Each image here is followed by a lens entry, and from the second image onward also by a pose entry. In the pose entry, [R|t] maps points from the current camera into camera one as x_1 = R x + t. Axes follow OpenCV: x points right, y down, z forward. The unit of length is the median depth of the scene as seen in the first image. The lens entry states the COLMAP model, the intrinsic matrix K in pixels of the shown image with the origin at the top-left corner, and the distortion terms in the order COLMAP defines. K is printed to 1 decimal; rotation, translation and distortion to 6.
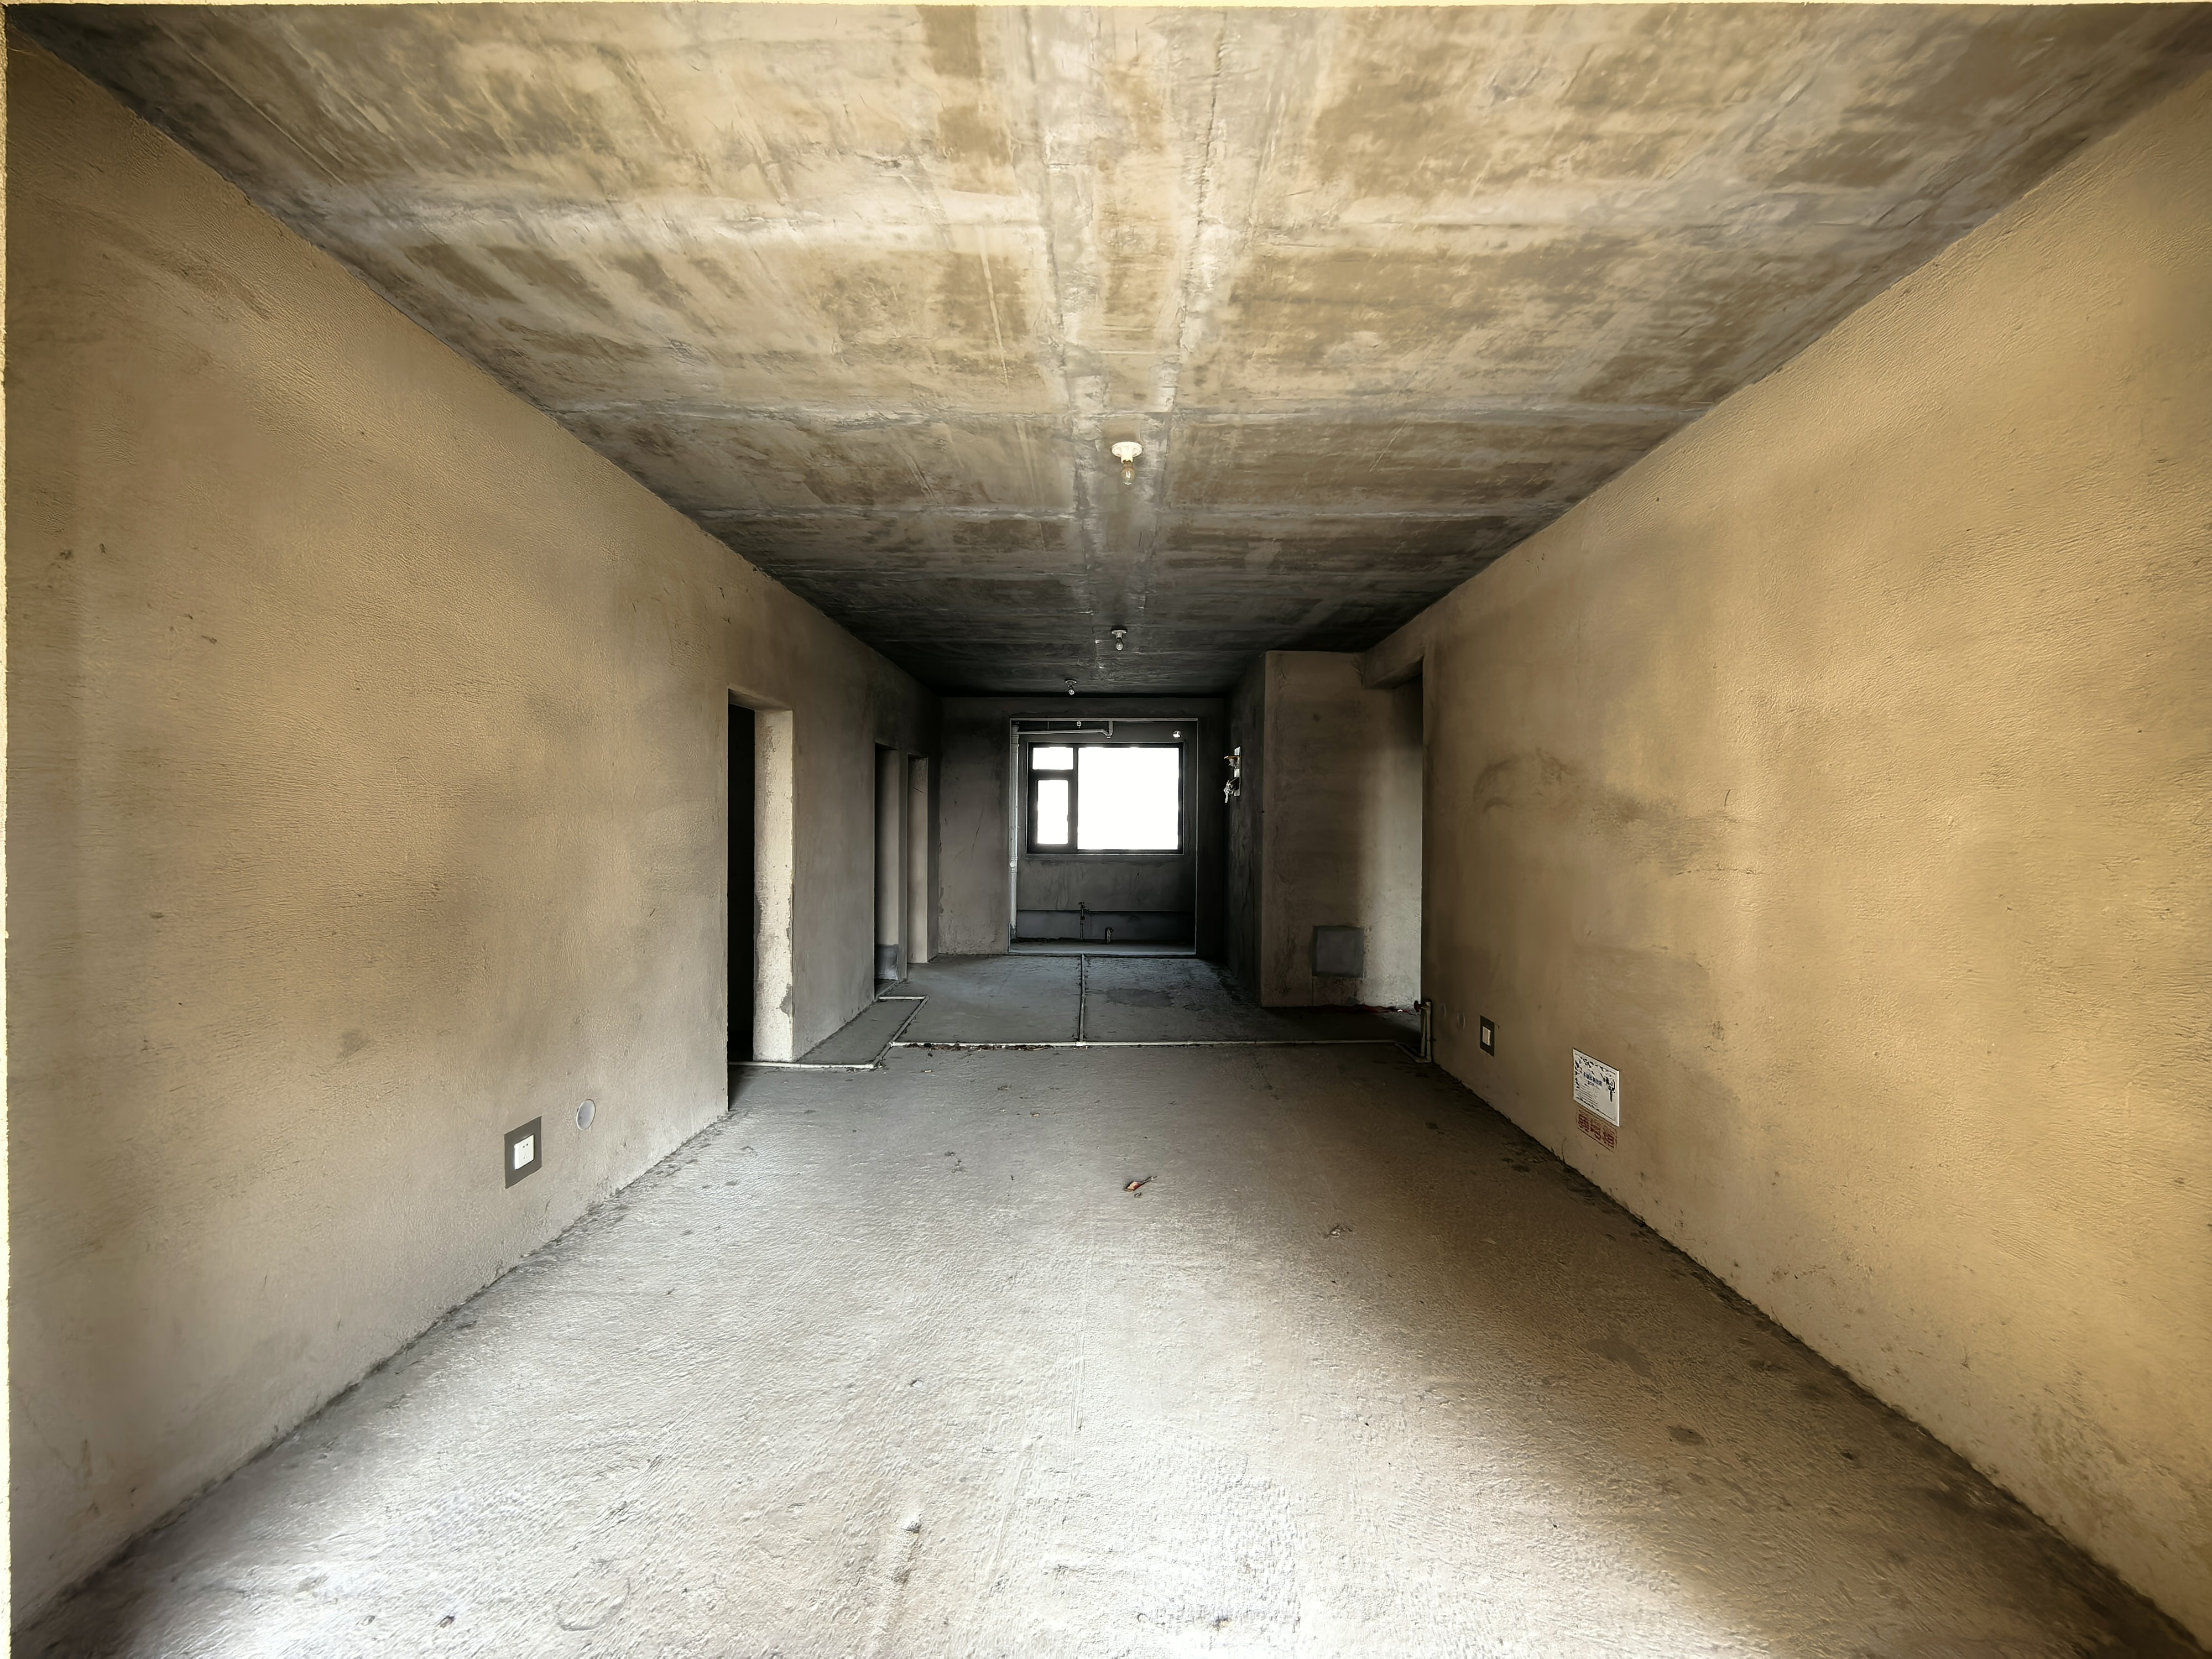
lens RADIAL K [[890.4, 0, 1106.0], [0, 890.4, 829.5], [0, 0, 1]] dist [-0.001627, -0.000058]
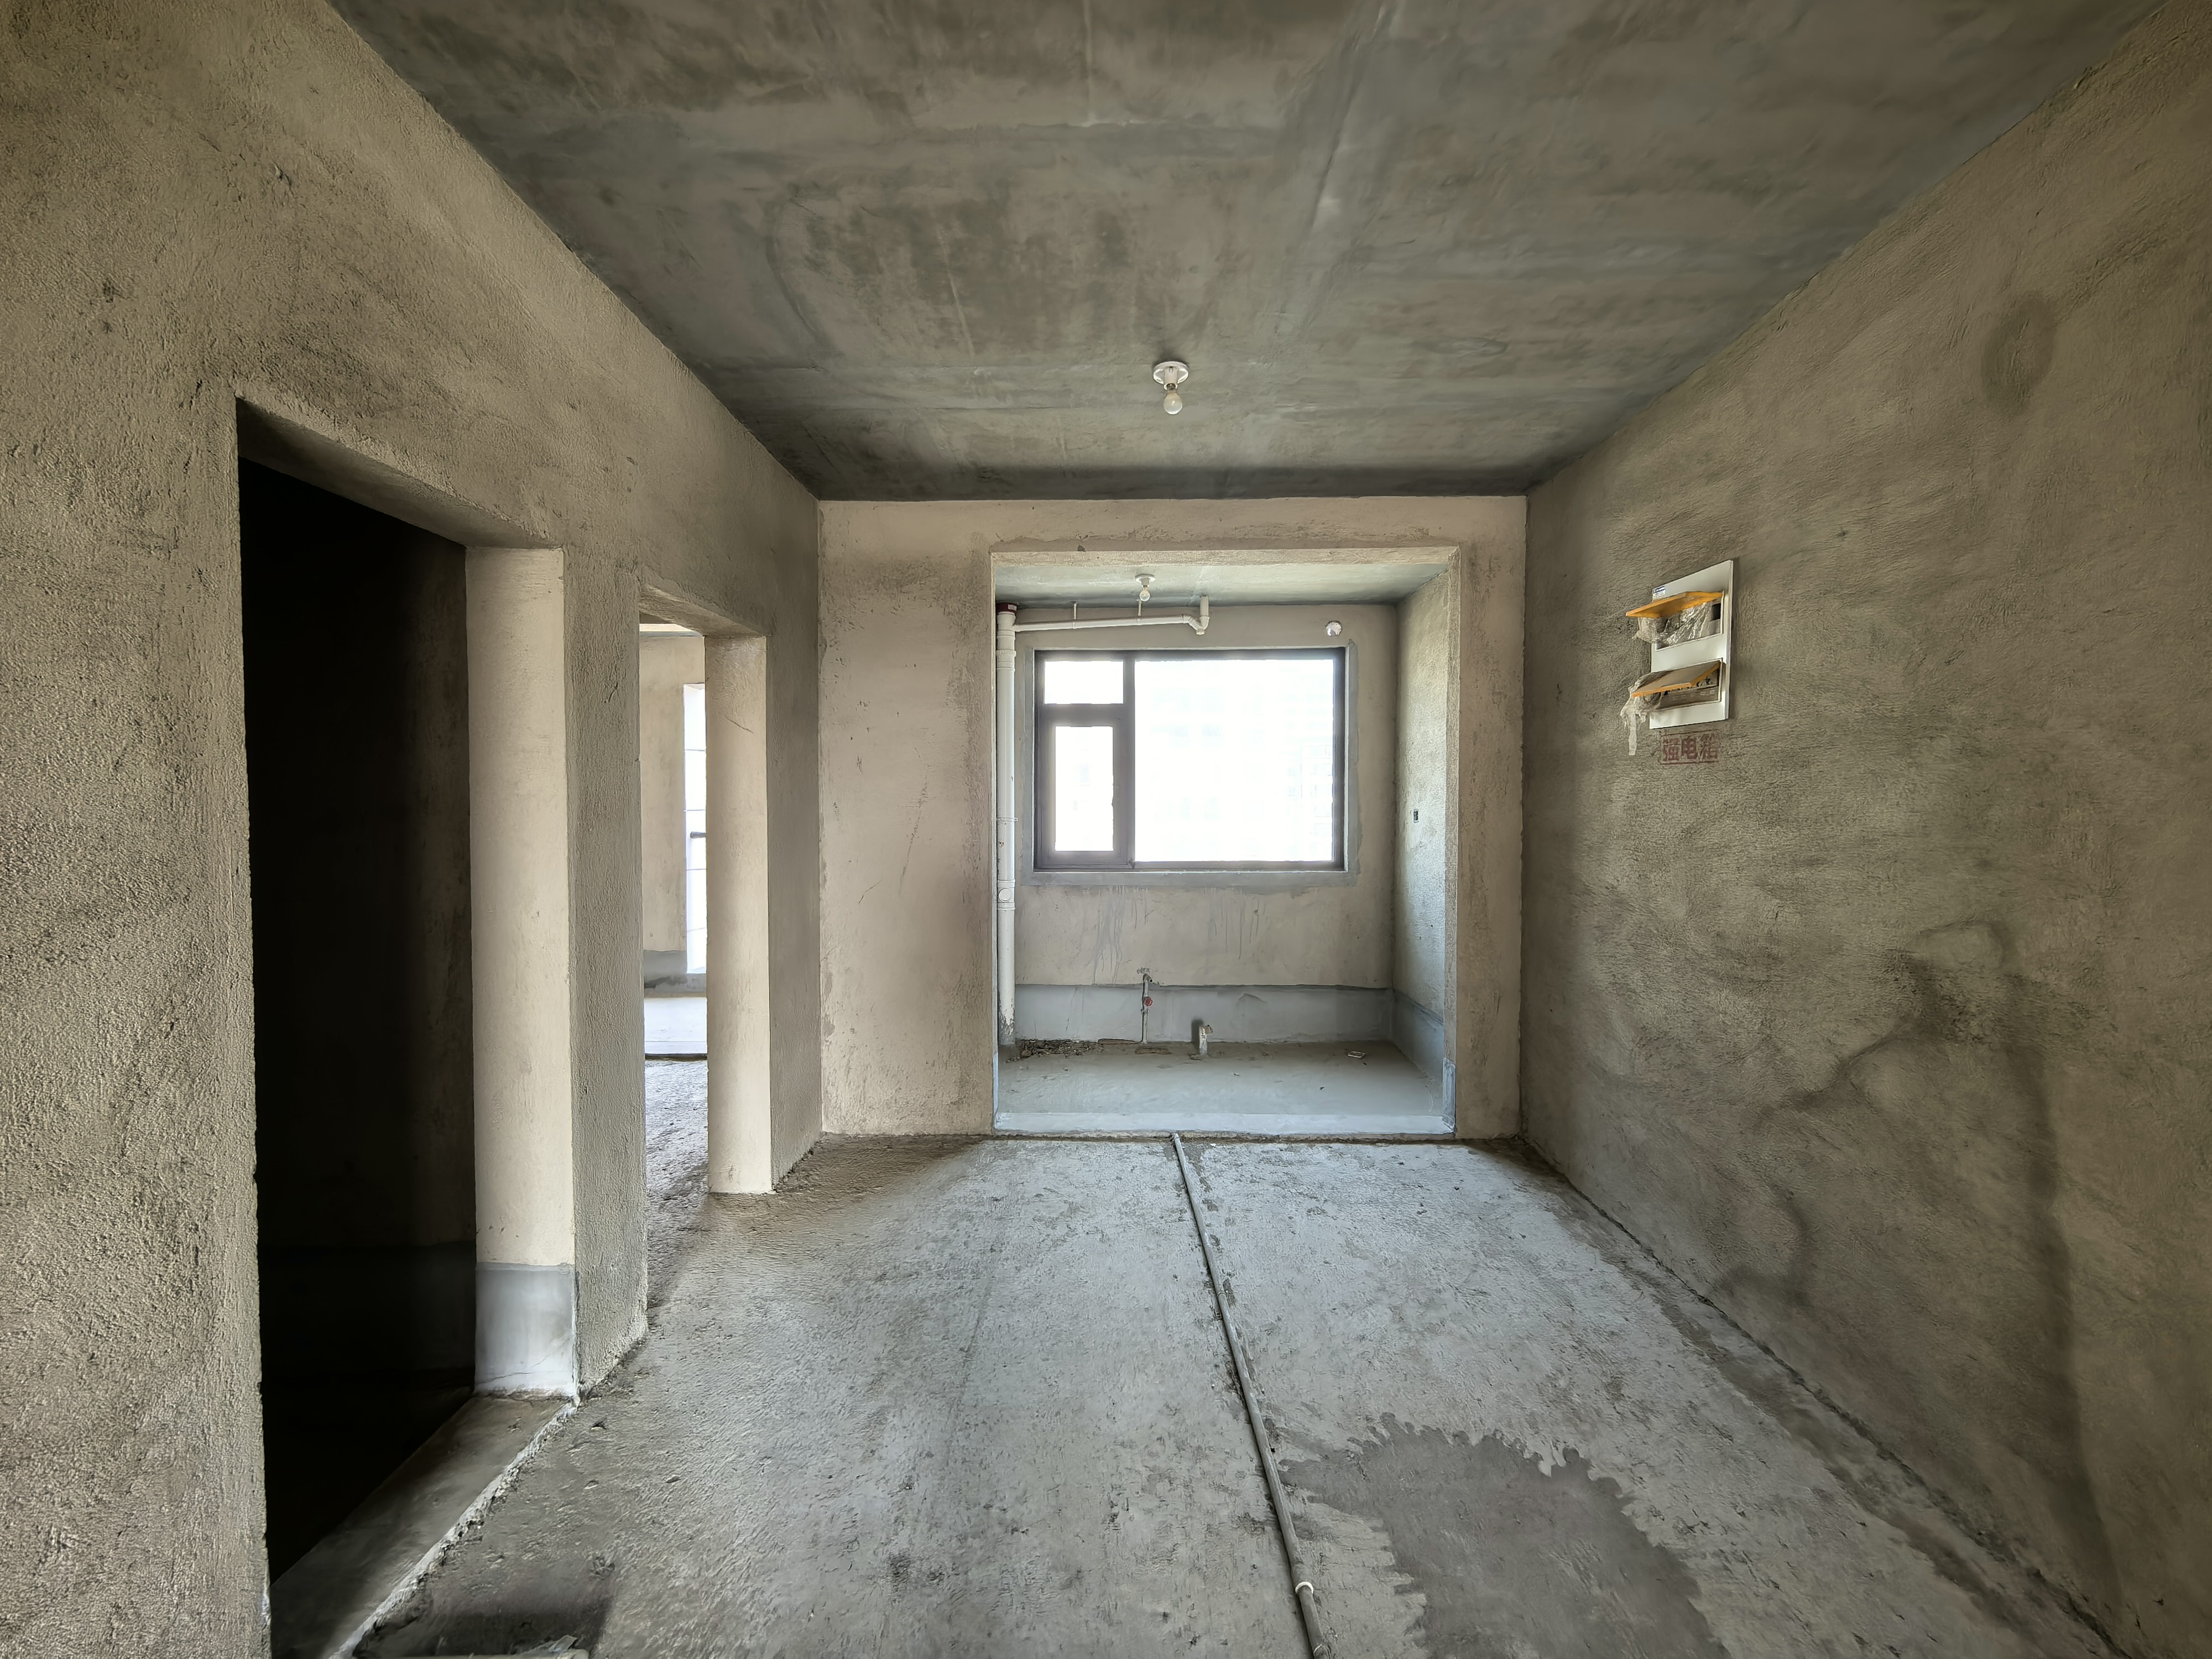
lens RADIAL K [[890.4, 0, 1106.0], [0, 890.4, 829.5], [0, 0, 1]] dist [-0.001627, -0.000058]
pose [[0.999981, -0.004416, -0.004260, -0.045702], [0.004495, 0.999813, 0.018782, -0.005663], [0.004176, -0.018801, 0.999815, 0.498535]]
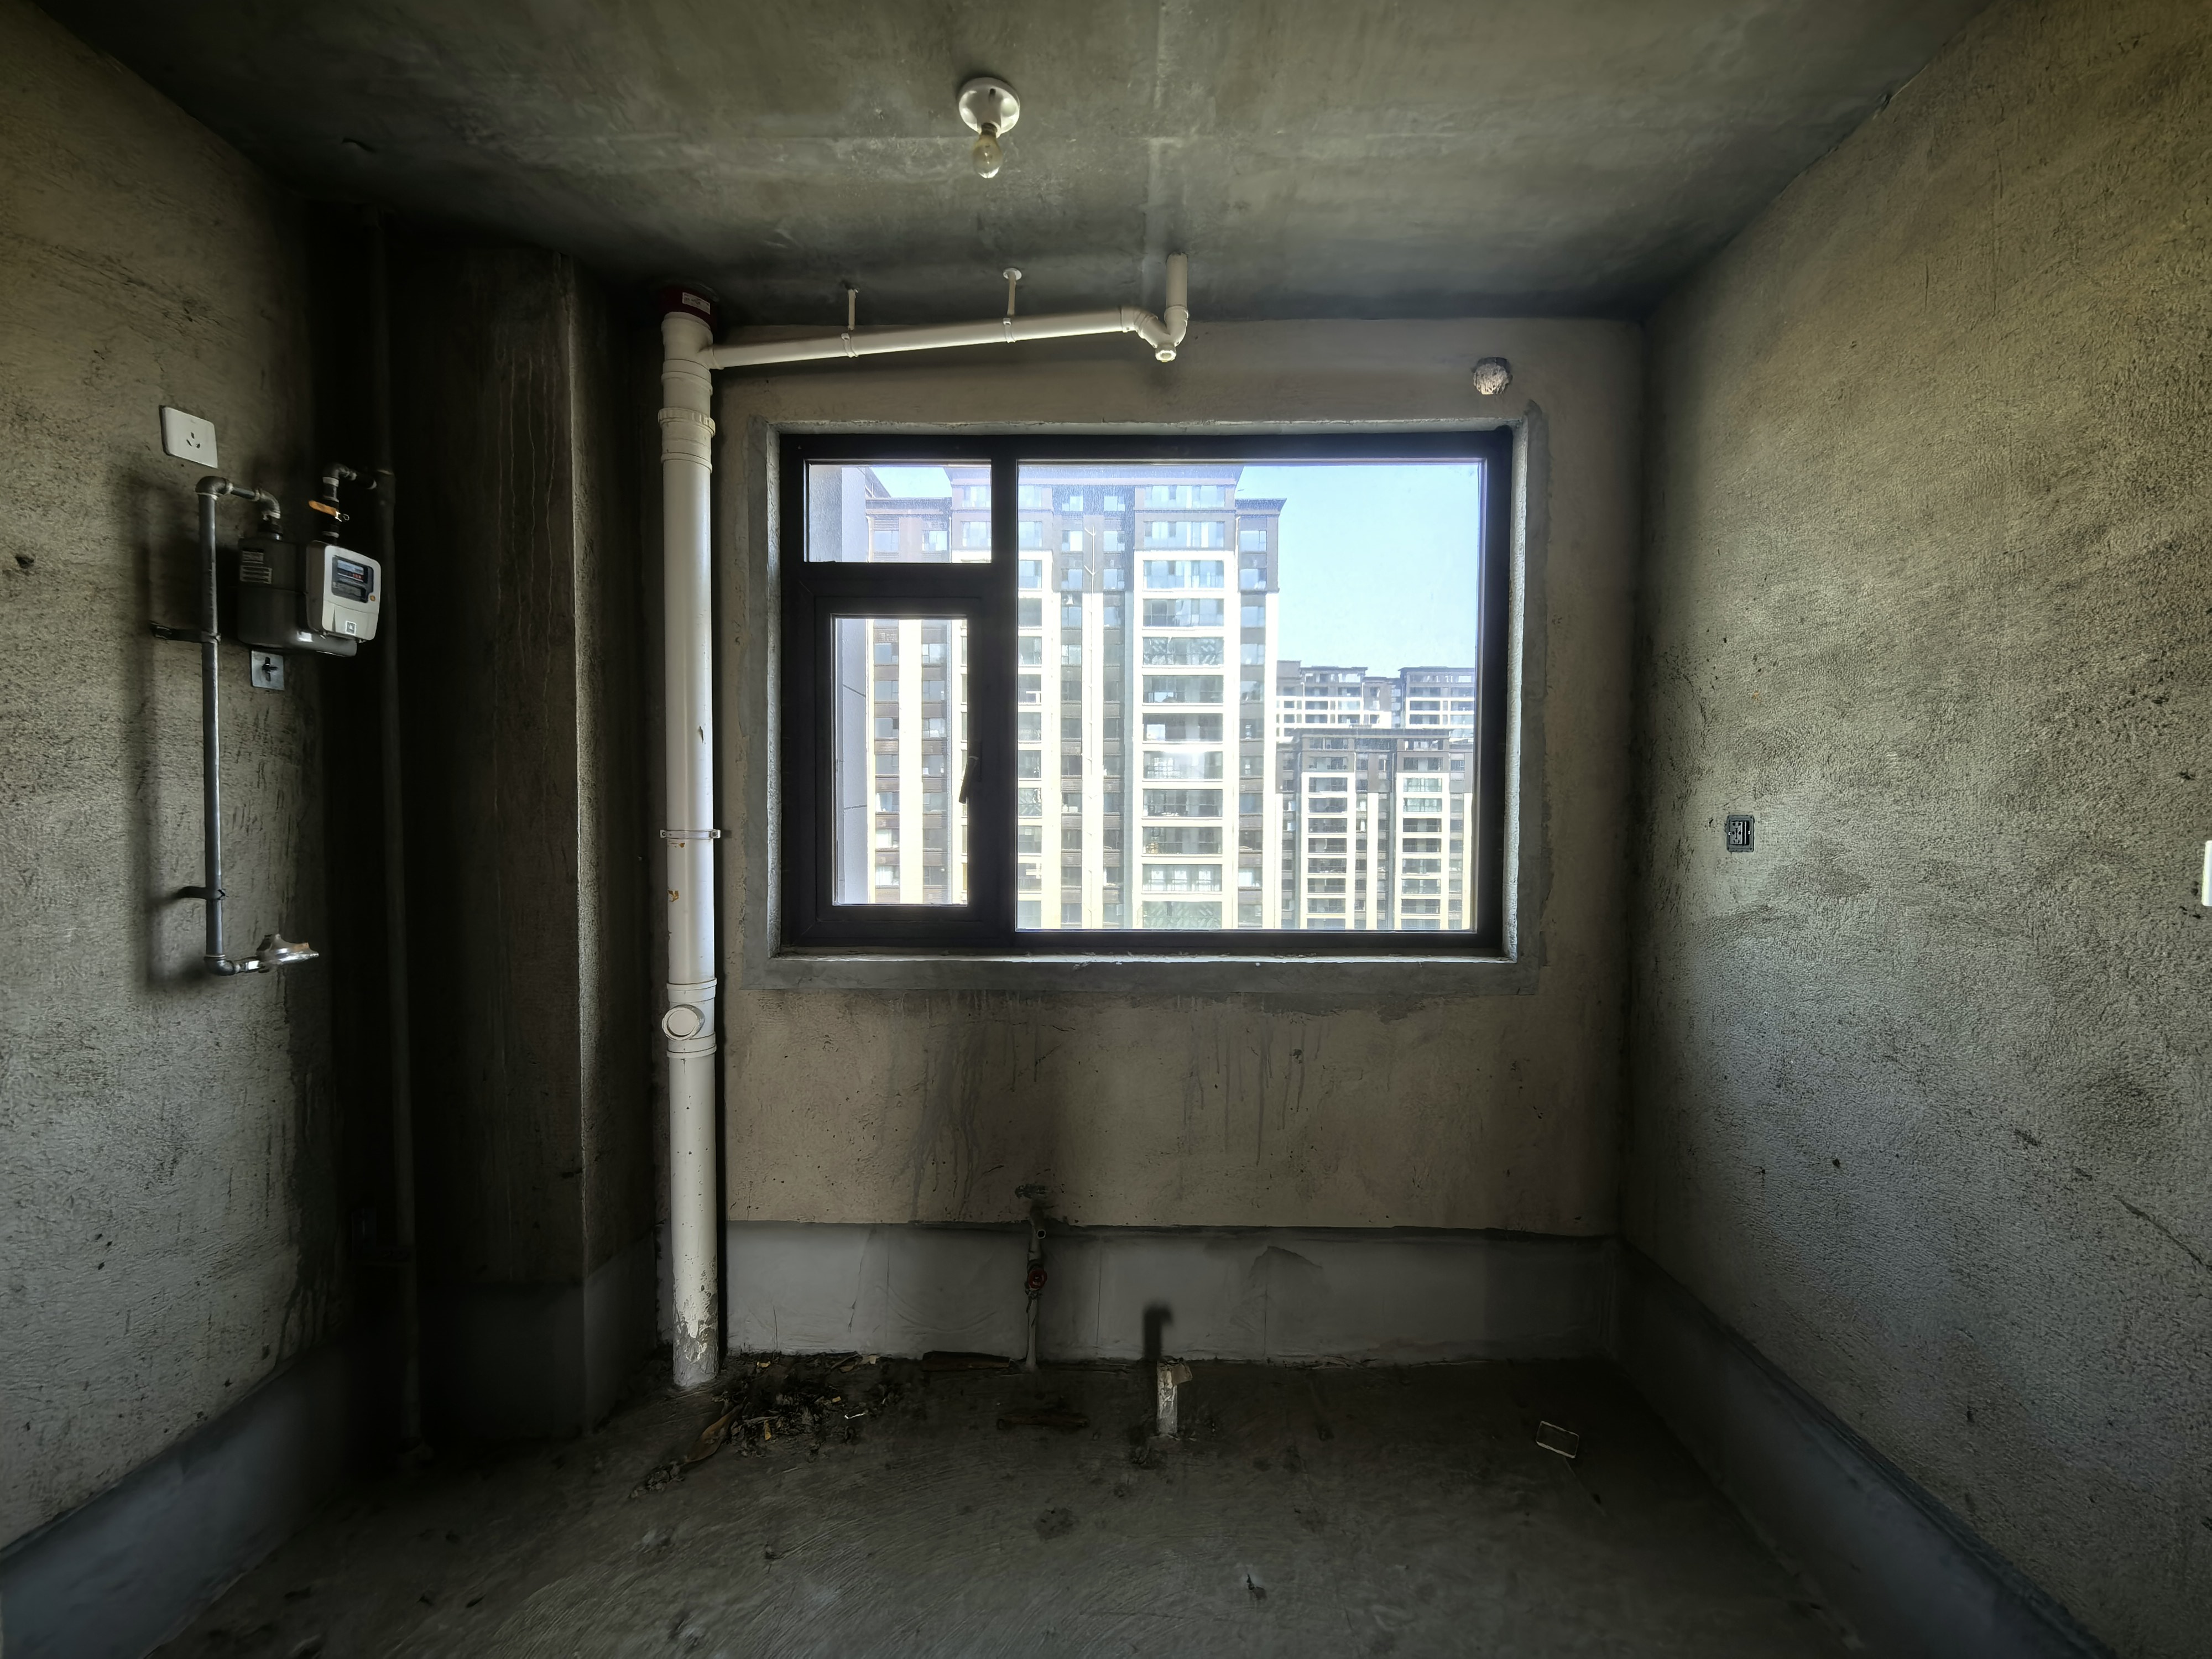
lens RADIAL K [[890.4, 0, 1106.0], [0, 890.4, 829.5], [0, 0, 1]] dist [-0.001627, -0.000058]
pose [[0.999979, -0.002019, 0.006080, -0.010932], [0.001731, 0.998895, 0.046972, -0.012786], [-0.006168, -0.046960, 0.998878, 0.784641]]
